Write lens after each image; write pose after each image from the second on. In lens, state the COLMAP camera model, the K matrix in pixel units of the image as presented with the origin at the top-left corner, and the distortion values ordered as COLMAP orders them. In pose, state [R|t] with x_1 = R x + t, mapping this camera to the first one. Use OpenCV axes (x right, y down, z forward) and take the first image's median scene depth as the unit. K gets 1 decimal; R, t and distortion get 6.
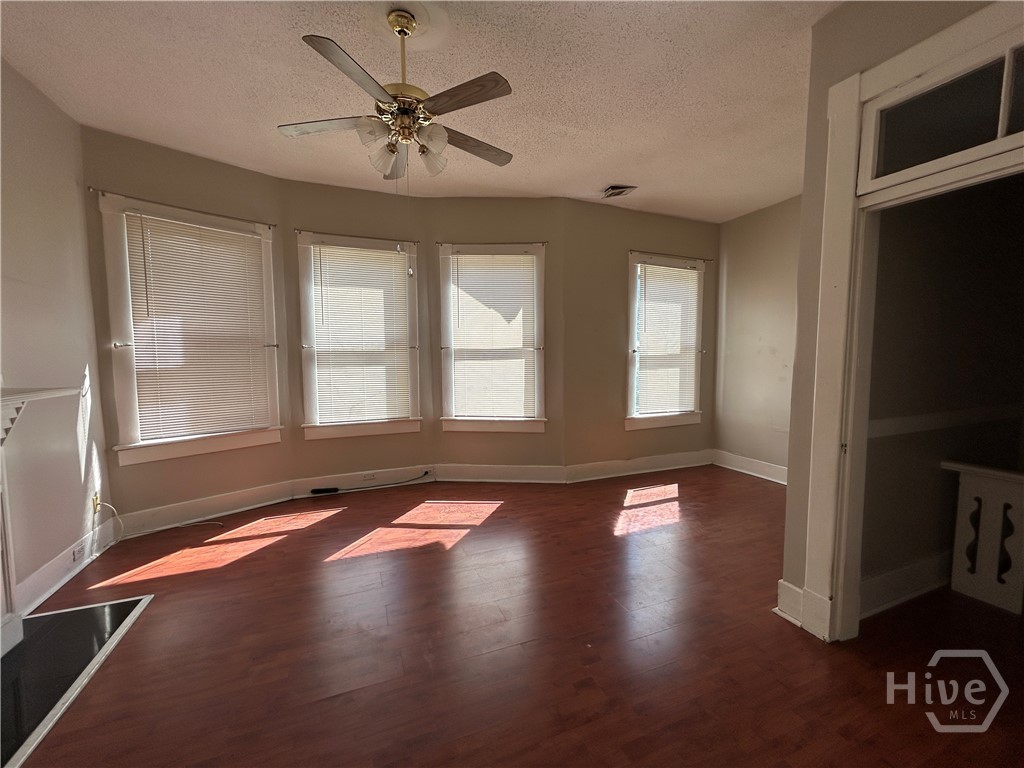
lens RADIAL K [[415.5, 0, 512.0], [0, 415.5, 384.0], [0, 0, 1]] dist [-0.000630, -0.000095]
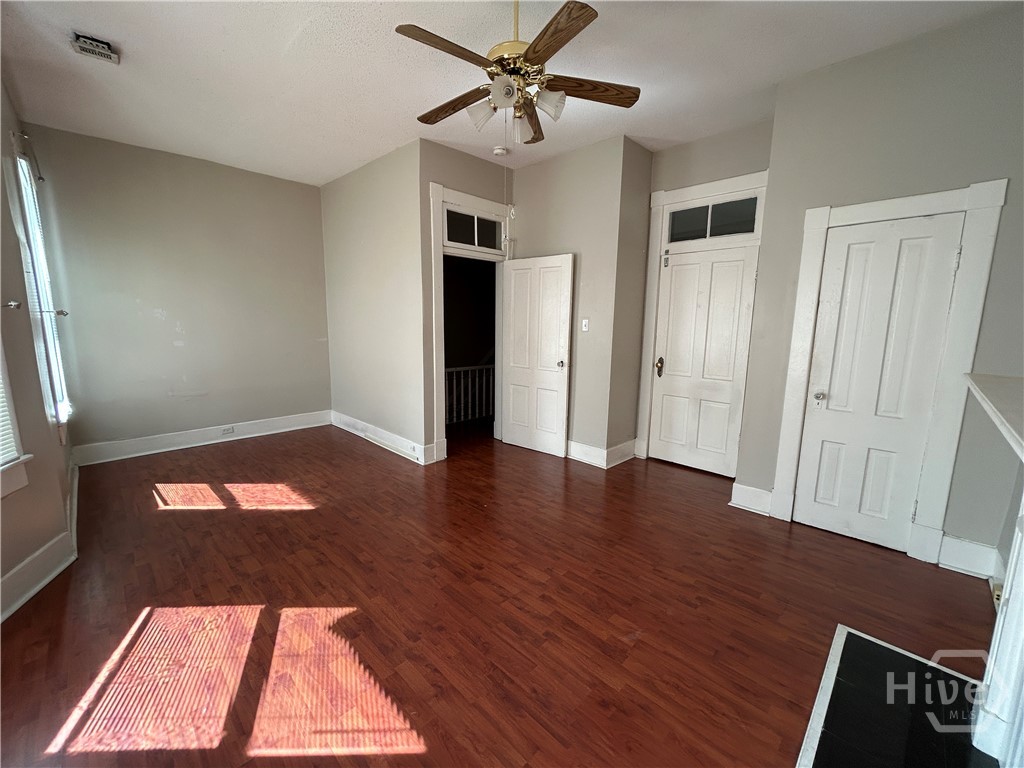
lens RADIAL K [[415.5, 0, 512.0], [0, 415.5, 384.0], [0, 0, 1]] dist [-0.000630, -0.000095]
pose [[-0.402818, -0.143236, 0.904003, -0.664048], [0.056154, 0.981951, 0.180609, -0.059357], [-0.913556, 0.123516, -0.387504, 0.793385]]
